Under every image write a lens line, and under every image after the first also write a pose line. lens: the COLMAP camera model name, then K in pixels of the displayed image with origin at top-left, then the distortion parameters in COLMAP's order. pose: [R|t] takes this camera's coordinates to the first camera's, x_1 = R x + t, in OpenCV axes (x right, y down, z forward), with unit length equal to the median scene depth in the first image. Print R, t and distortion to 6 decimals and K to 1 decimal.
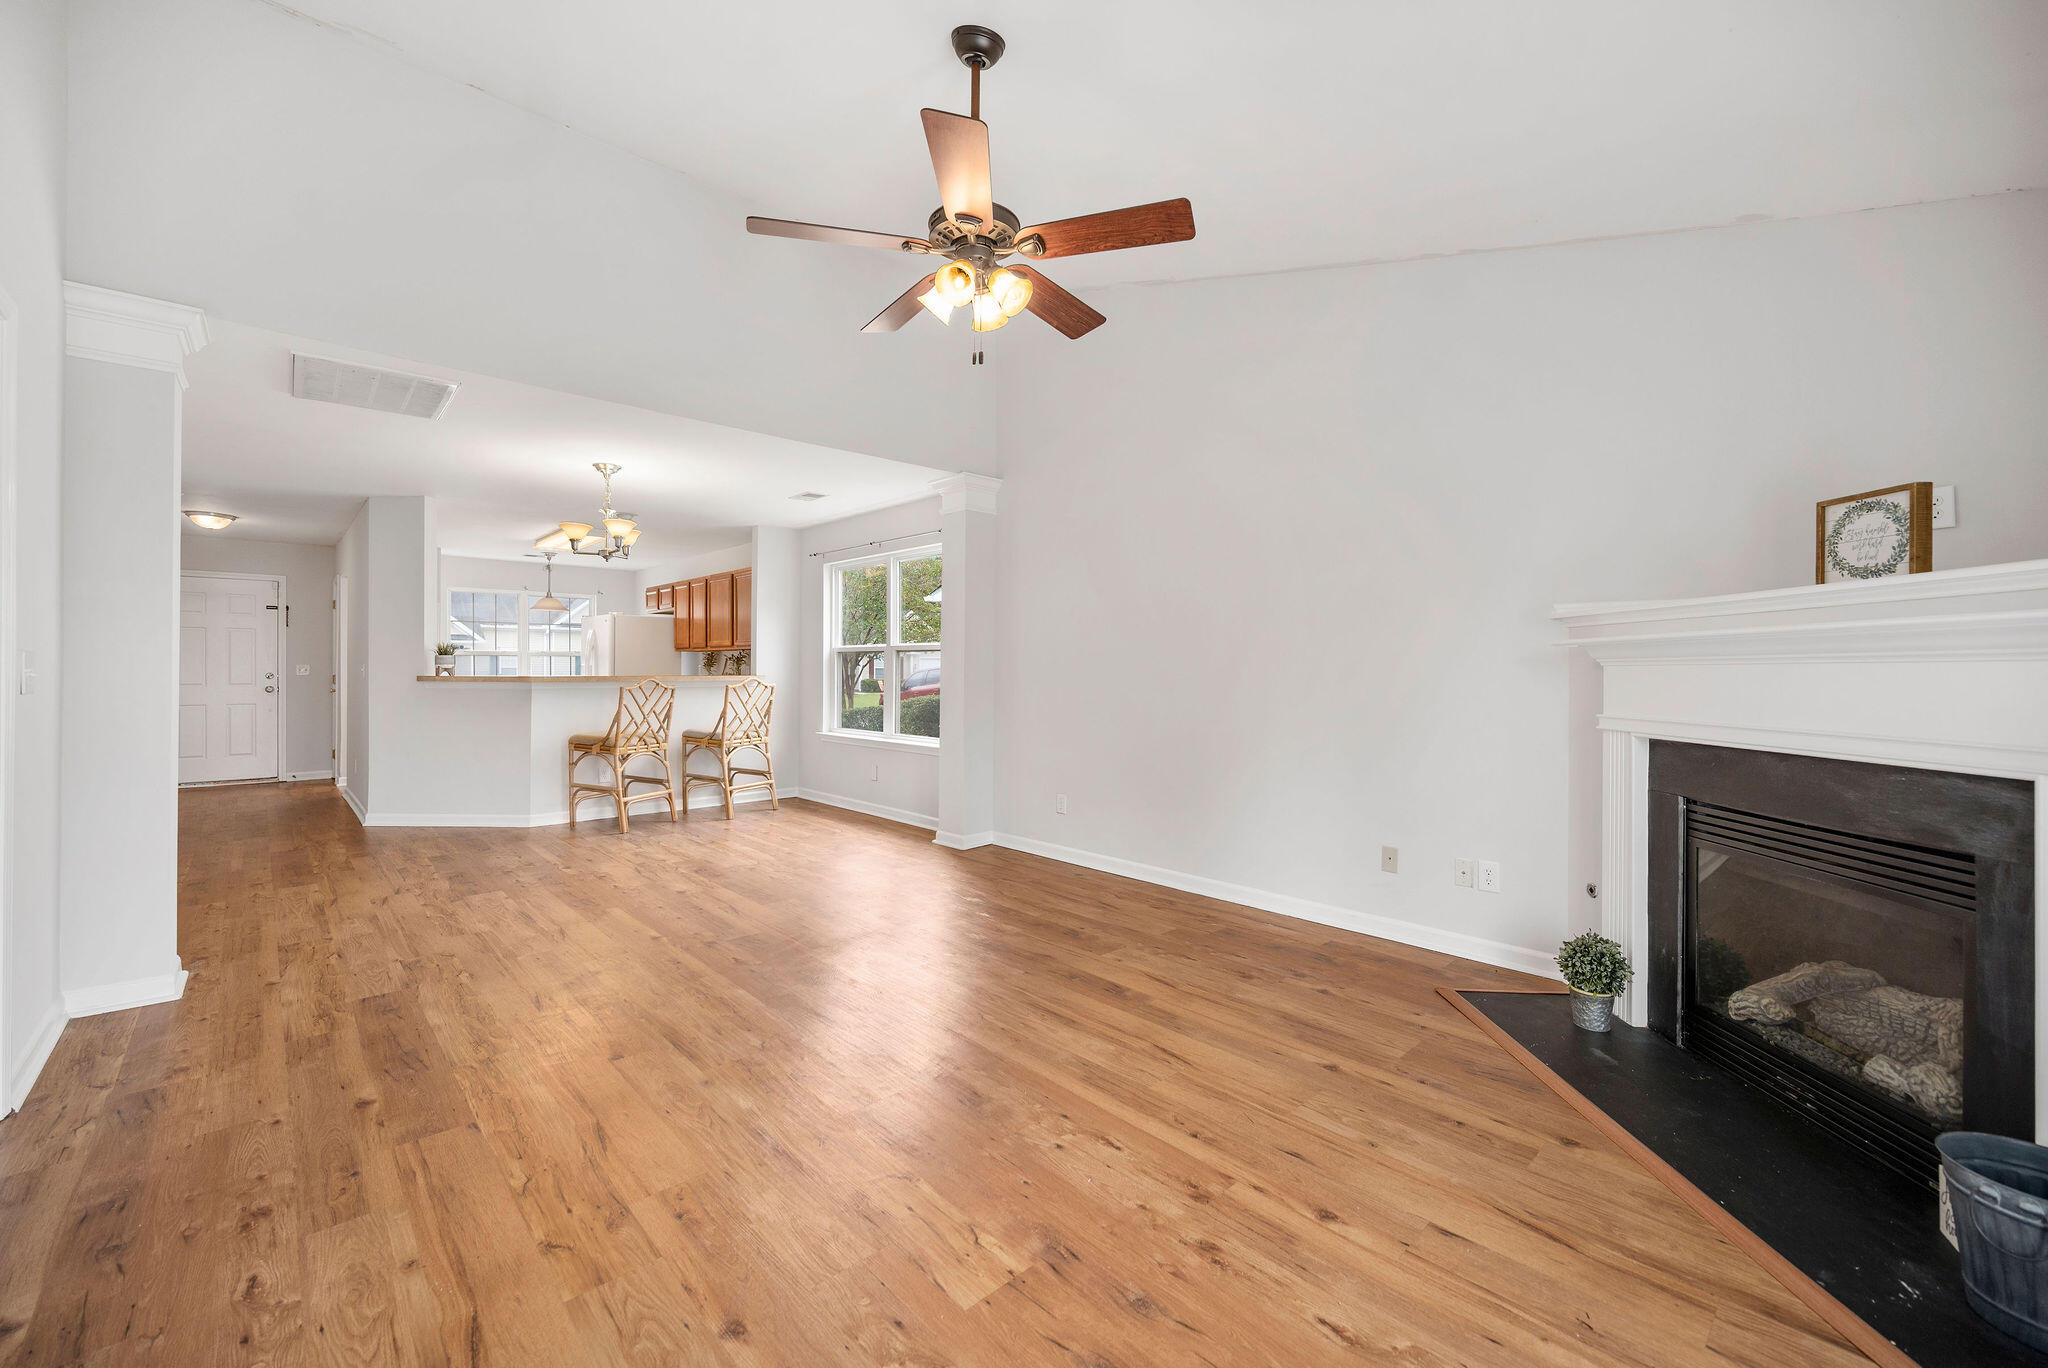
lens RADIAL K [[827.5, 0, 1025.6], [0, 827.5, 676.5], [0, 0, 1]] dist [0.000033, 0.000142]
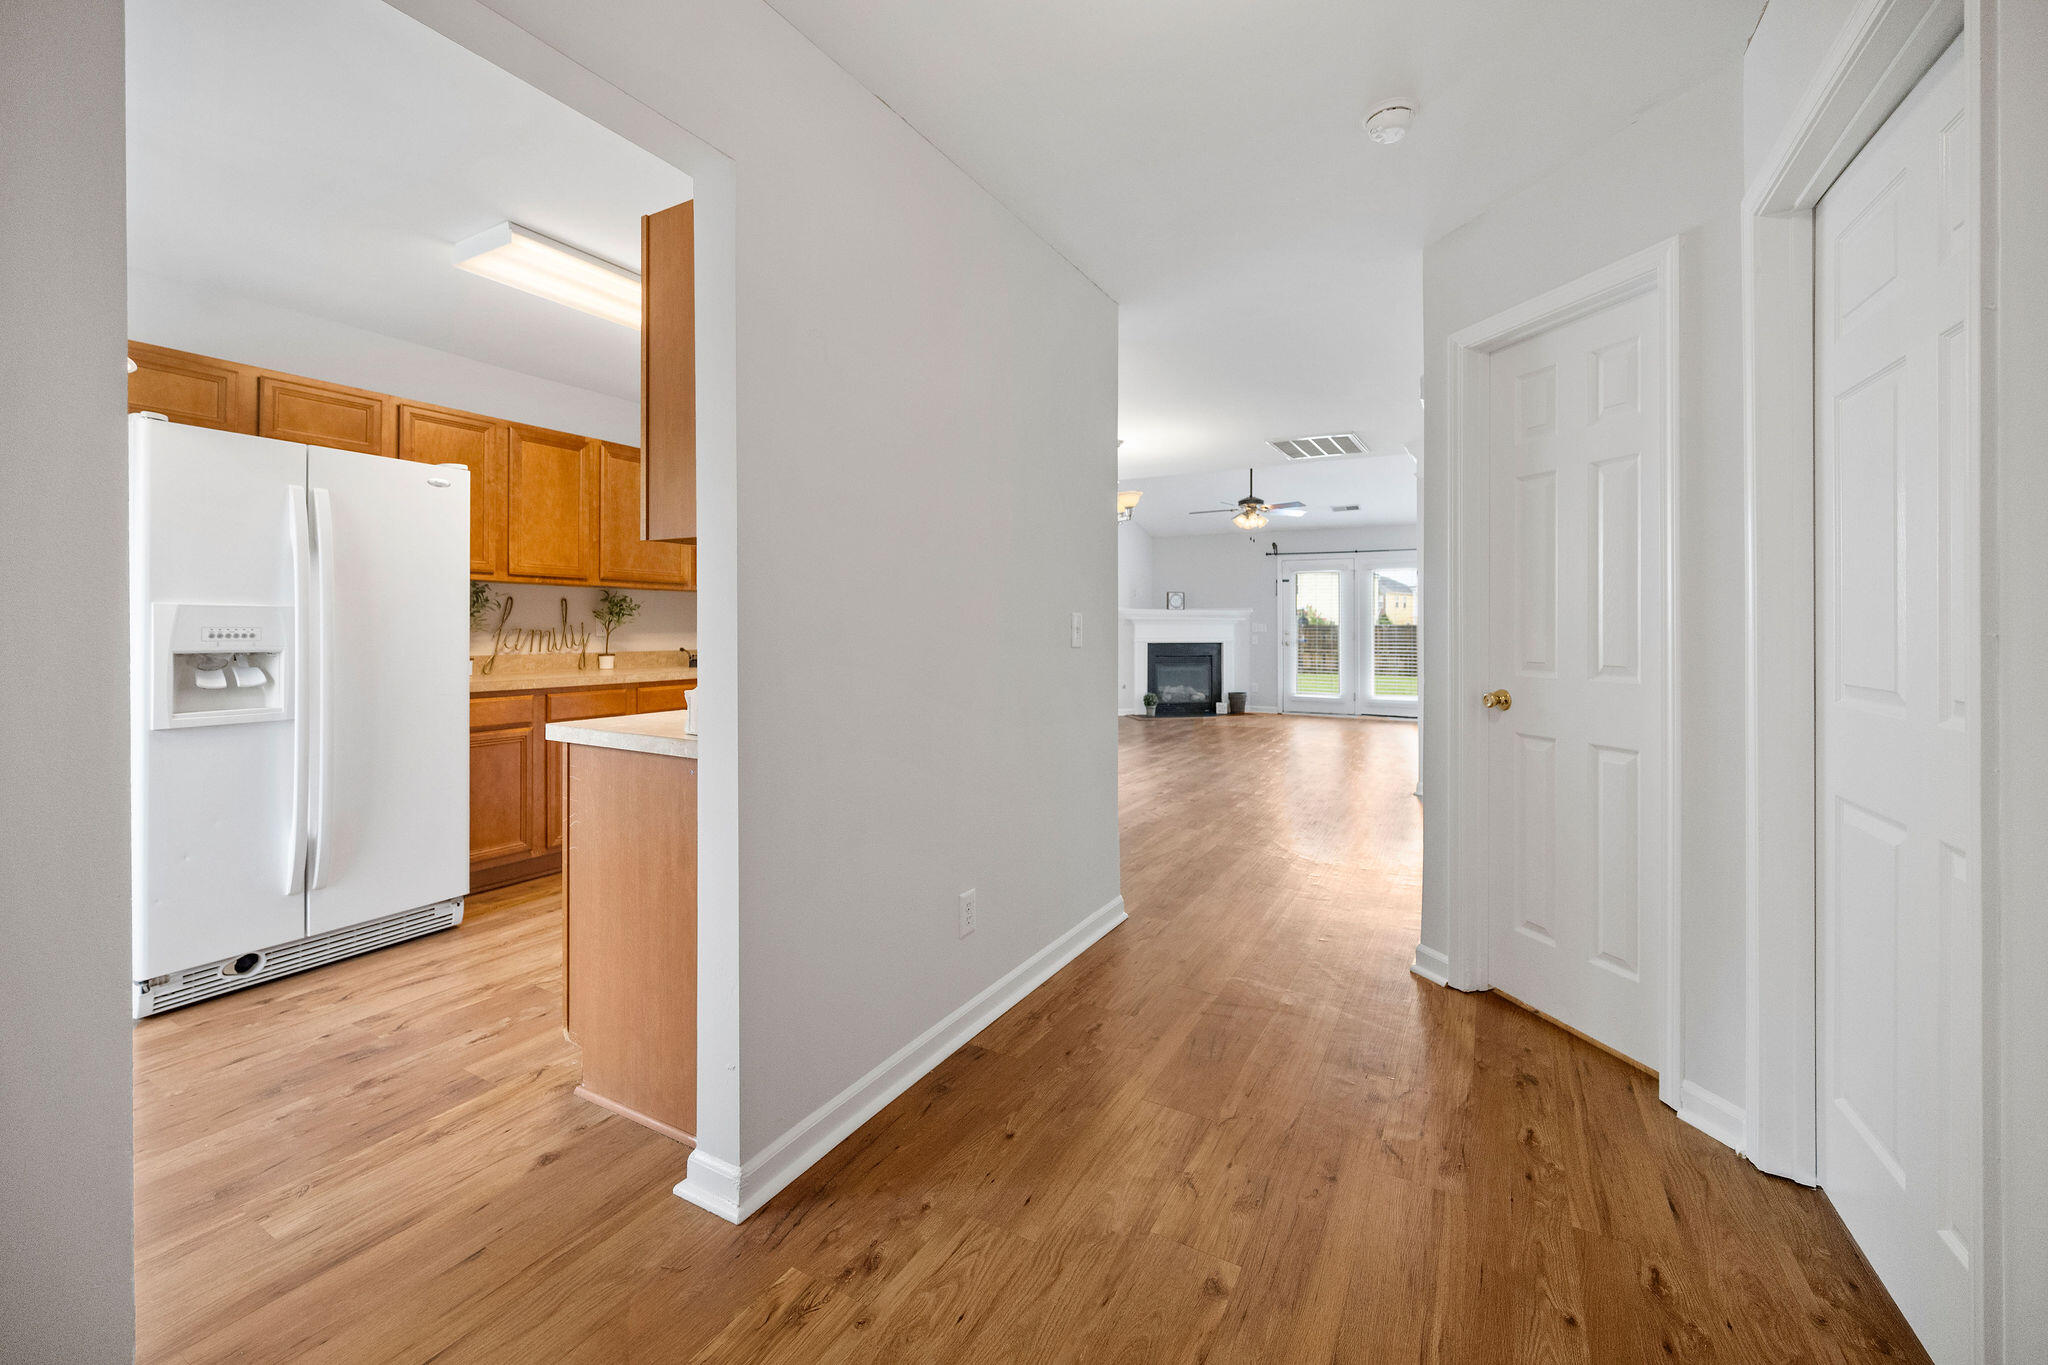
lens RADIAL K [[831.6, 0, 1023.6], [0, 831.6, 626.3], [0, 0, 1]] dist [-0.000369, -0.000104]
pose [[-0.299963, -0.003778, 0.953943, -1.952579], [0.001848, 0.999988, 0.004542, -0.017336], [-0.953949, 0.003126, -0.299952, 1.847957]]
